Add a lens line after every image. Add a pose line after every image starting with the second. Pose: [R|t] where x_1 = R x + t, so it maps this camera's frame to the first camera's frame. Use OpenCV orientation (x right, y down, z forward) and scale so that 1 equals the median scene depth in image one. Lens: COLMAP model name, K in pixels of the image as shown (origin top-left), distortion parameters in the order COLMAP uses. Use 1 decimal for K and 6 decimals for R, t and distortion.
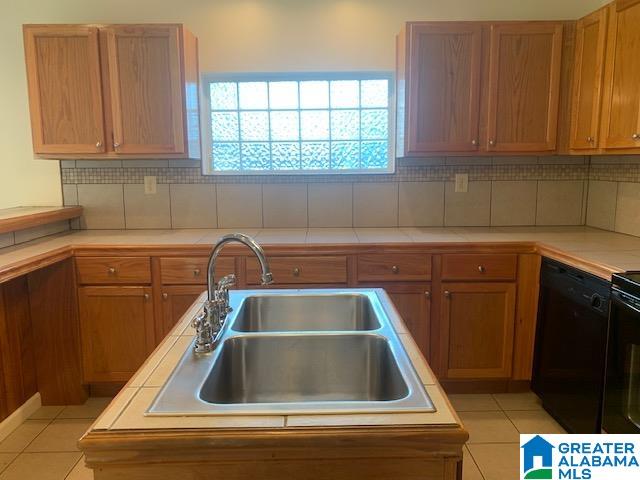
lens RADIAL K [[489.2, 0, 320.0], [0, 489.2, 240.0], [0, 0, 1]] dist [0.066330, -0.098819]
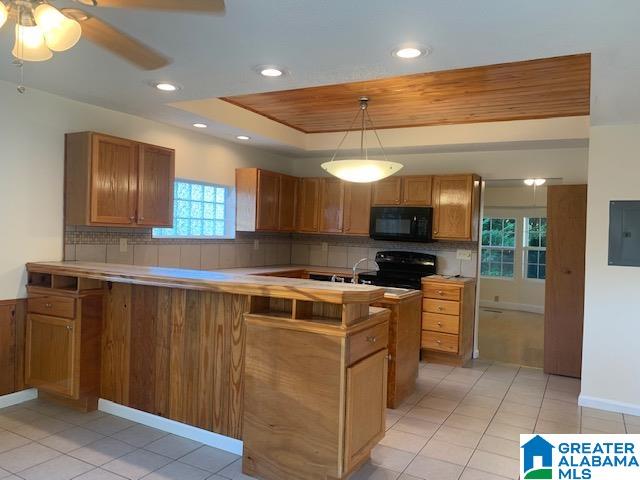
lens RADIAL K [[489.2, 0, 320.0], [0, 489.2, 240.0], [0, 0, 1]] dist [0.066330, -0.098819]
pose [[0.493741, 0.012996, 0.869512, -1.300199], [0.093011, 0.993363, -0.067663, 0.022728], [-0.864621, 0.114282, 0.489255, -0.184867]]
